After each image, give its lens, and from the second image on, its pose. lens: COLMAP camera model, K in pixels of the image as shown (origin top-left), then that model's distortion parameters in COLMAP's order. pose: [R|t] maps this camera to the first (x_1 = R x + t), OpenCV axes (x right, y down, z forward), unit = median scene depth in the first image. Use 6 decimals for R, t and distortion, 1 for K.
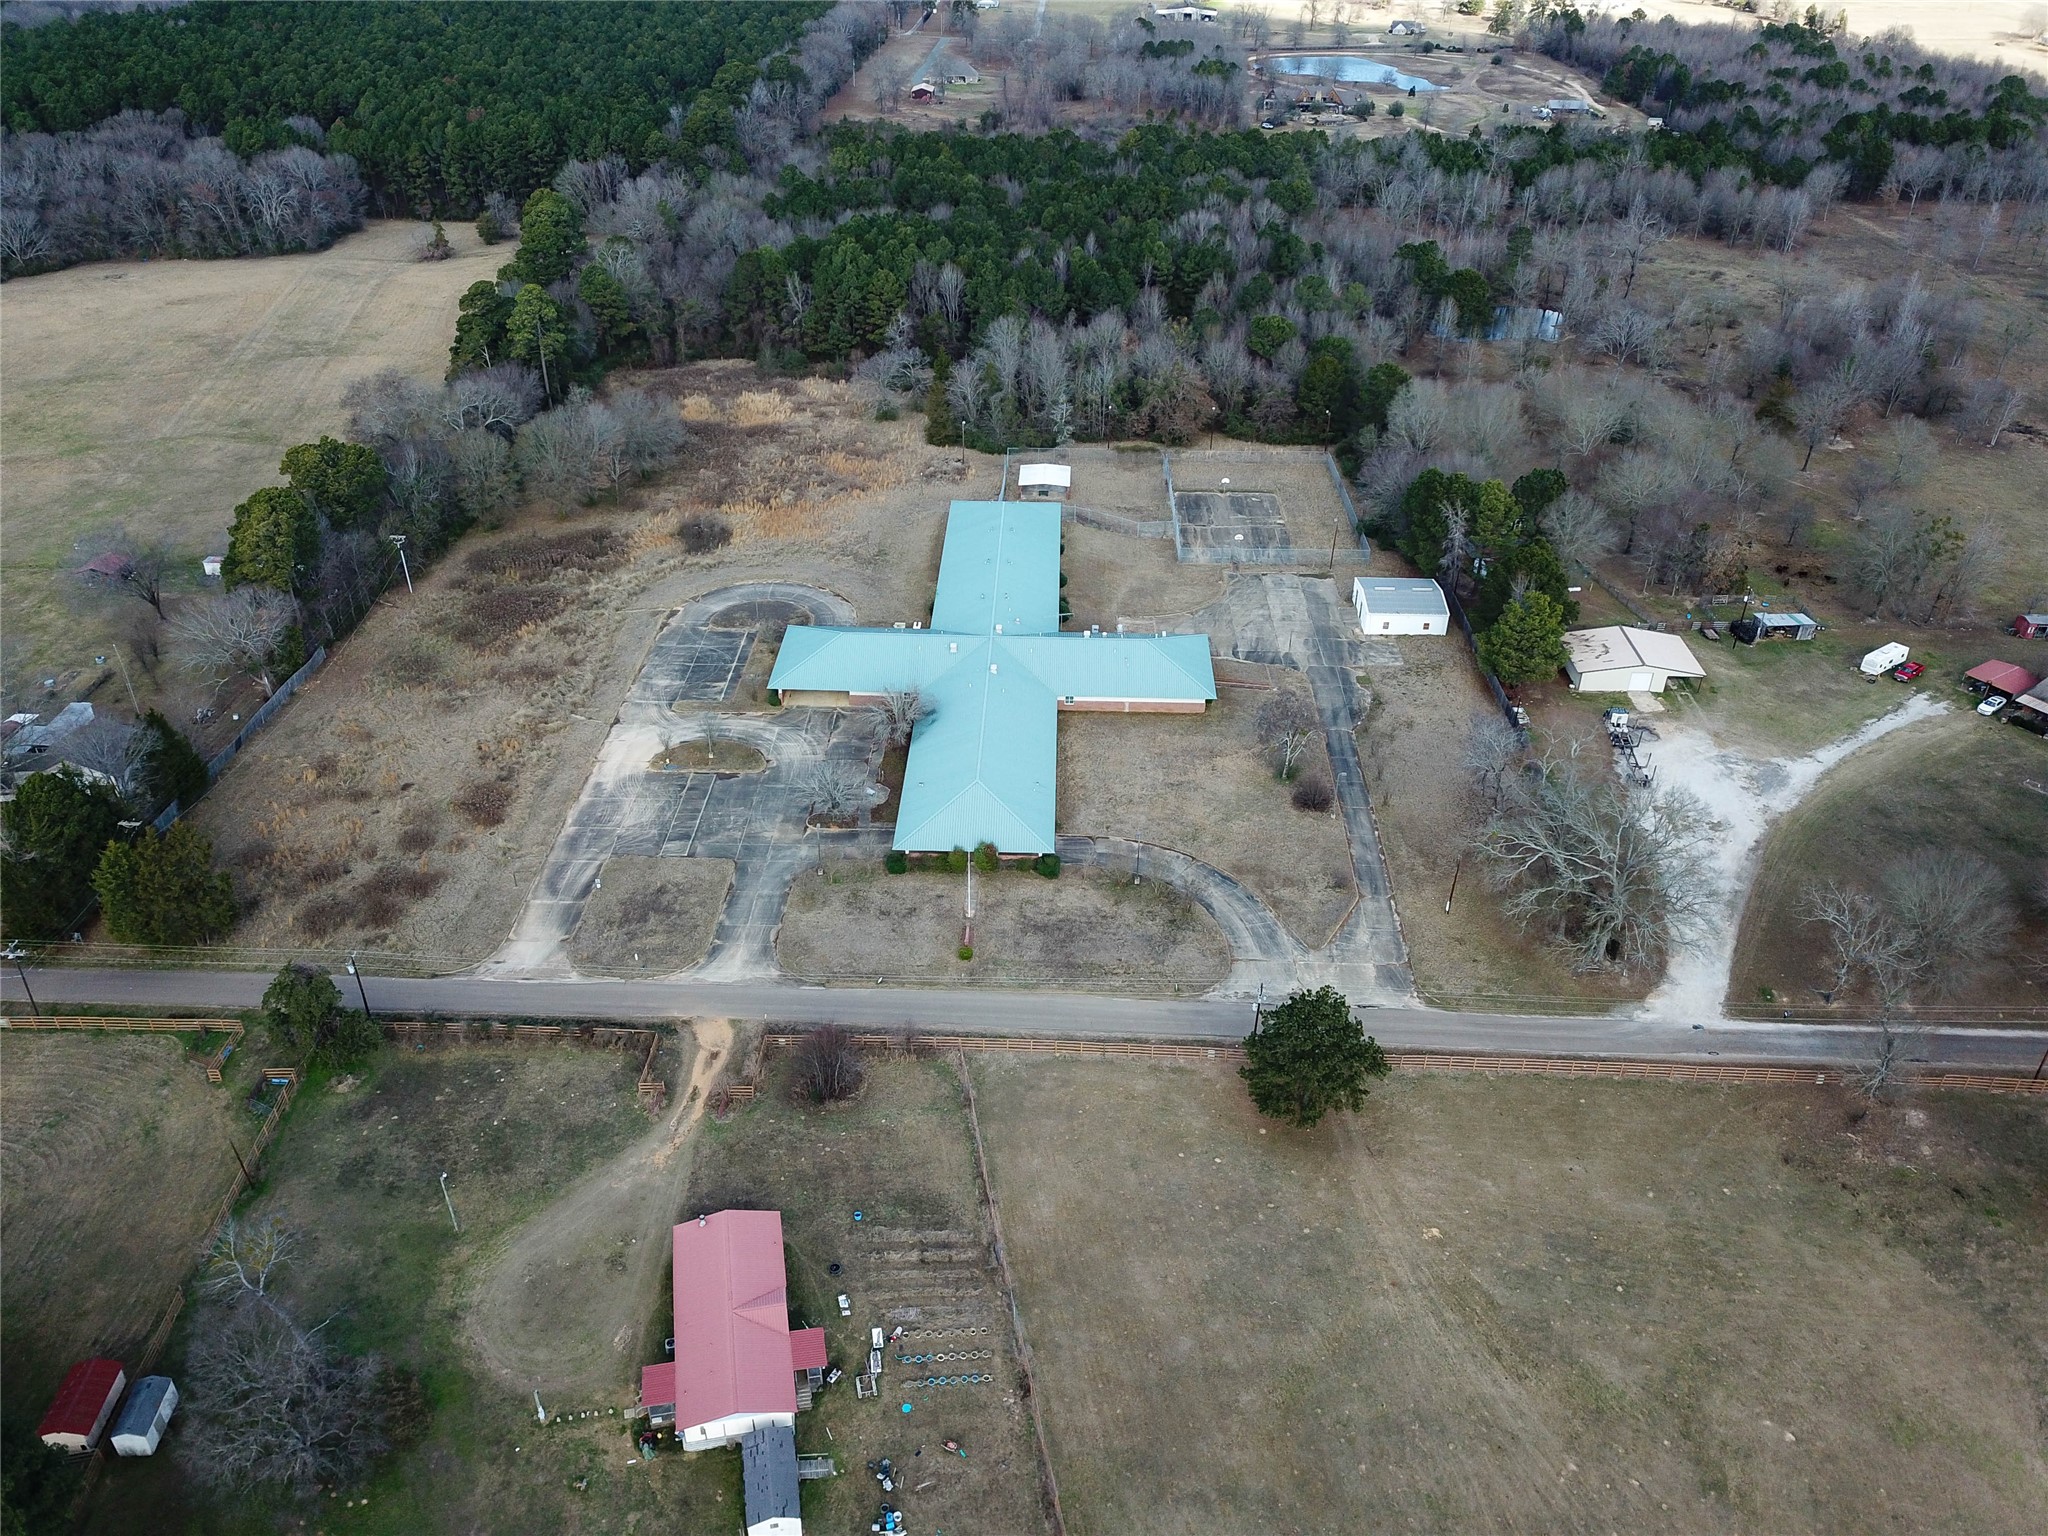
lens RADIAL K [[1551.1, 0, 1021.9], [0, 1551.1, 768.4], [0, 0, 1]] dist [0.002712, 0.001899]
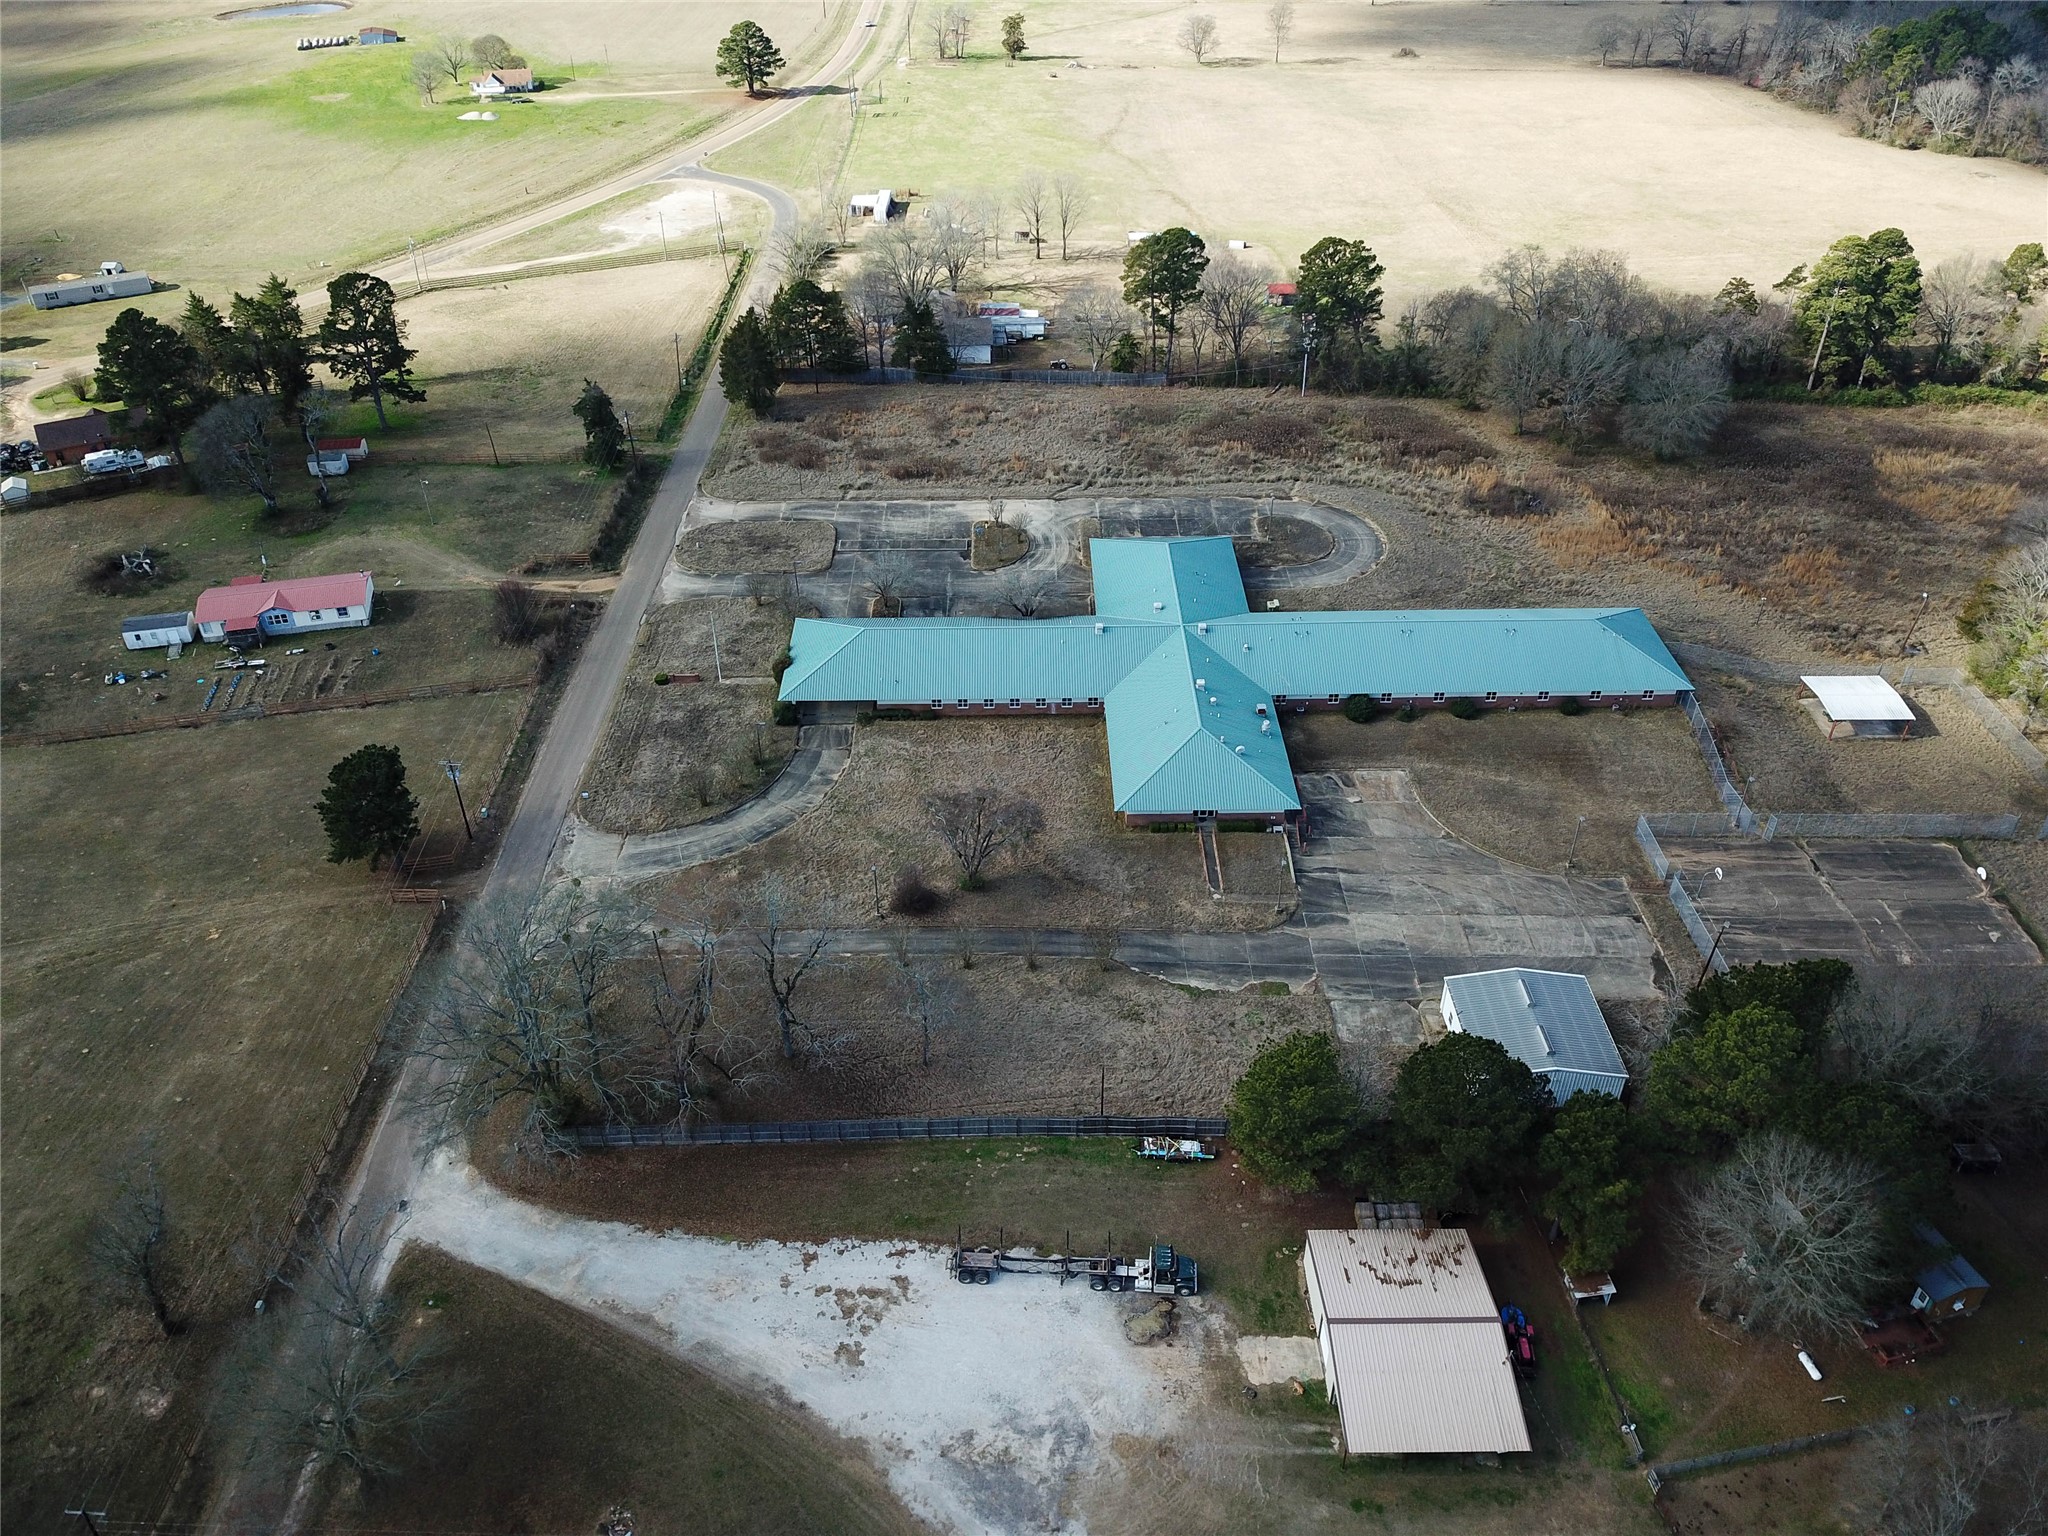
lens RADIAL K [[1551.1, 0, 1022.6], [0, 1551.1, 767.7], [0, 0, 1]] dist [0.002712, 0.001899]
pose [[0.041155, 0.565859, -0.823474, 0.886713], [-0.527883, 0.712068, 0.462923, -0.464217], [0.848319, 0.415646, 0.328013, 0.854310]]
